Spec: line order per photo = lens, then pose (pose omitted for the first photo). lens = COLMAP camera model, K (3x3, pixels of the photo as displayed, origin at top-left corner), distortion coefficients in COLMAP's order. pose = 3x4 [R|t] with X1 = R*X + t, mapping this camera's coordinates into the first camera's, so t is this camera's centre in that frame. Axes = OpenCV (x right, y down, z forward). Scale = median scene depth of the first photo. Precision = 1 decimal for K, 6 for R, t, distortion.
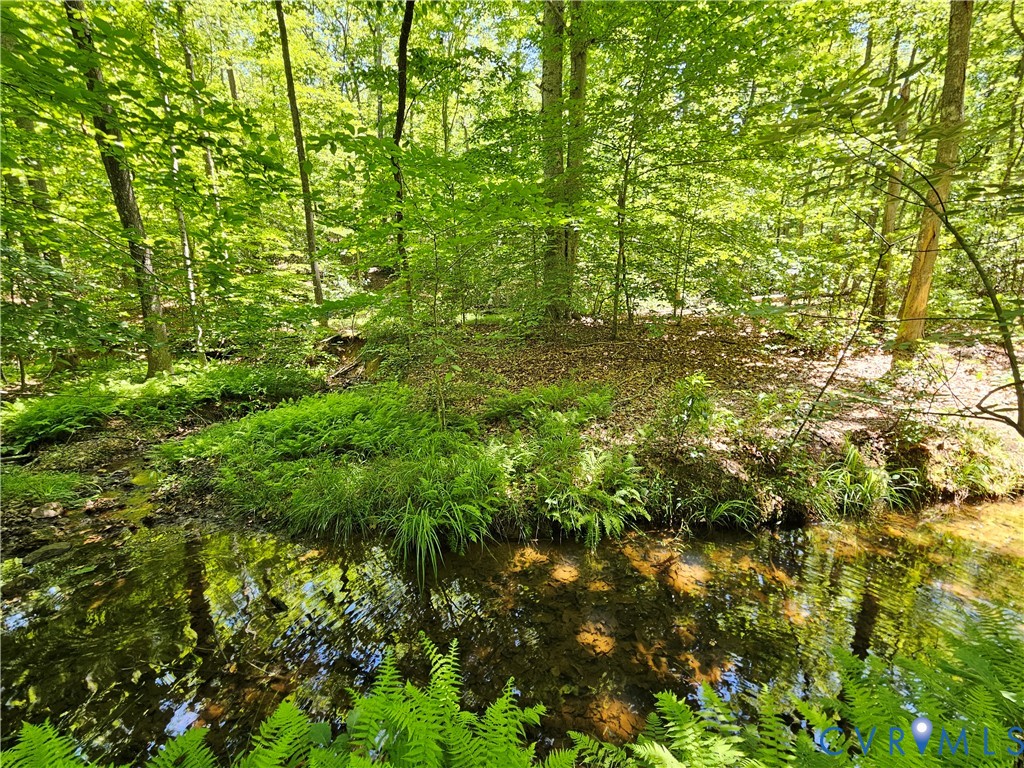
lens RADIAL K [[424.4, 0, 513.0], [0, 424.4, 385.7], [0, 0, 1]] dist [-0.002933, 0.000495]
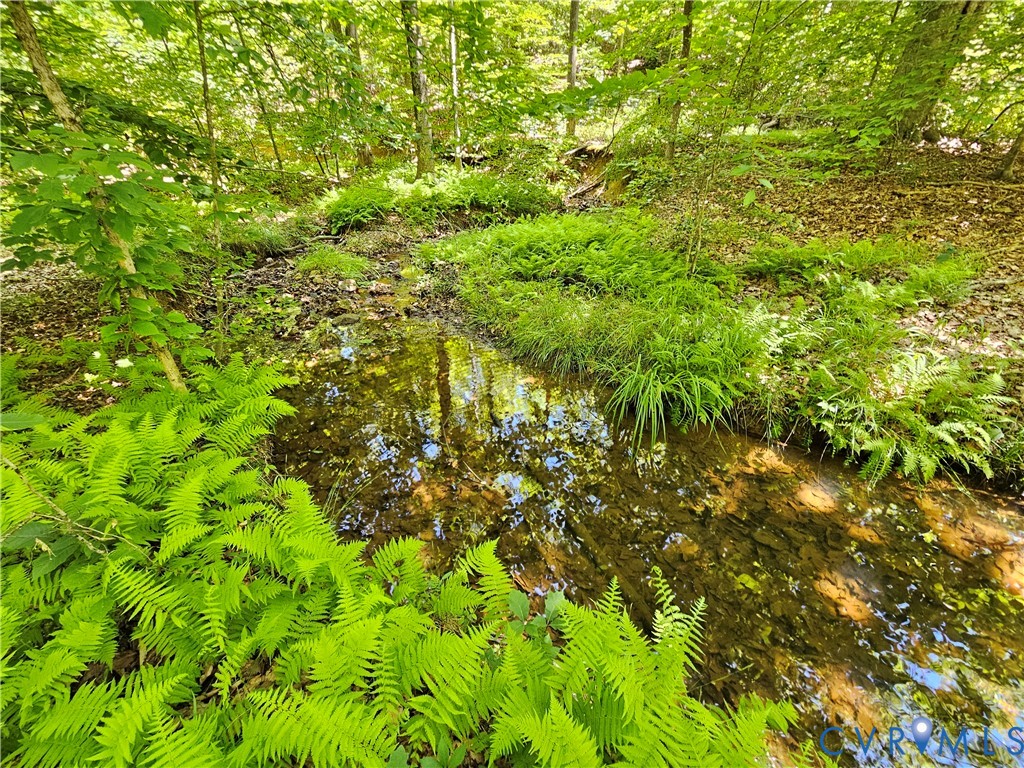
lens RADIAL K [[424.4, 0, 513.0], [0, 424.4, 385.7], [0, 0, 1]] dist [-0.002933, 0.000495]
pose [[0.863458, 0.289350, -0.413180, -0.061689], [-0.116396, 0.911303, 0.394942, 0.010857], [0.490809, -0.292923, 0.820550, 0.106050]]
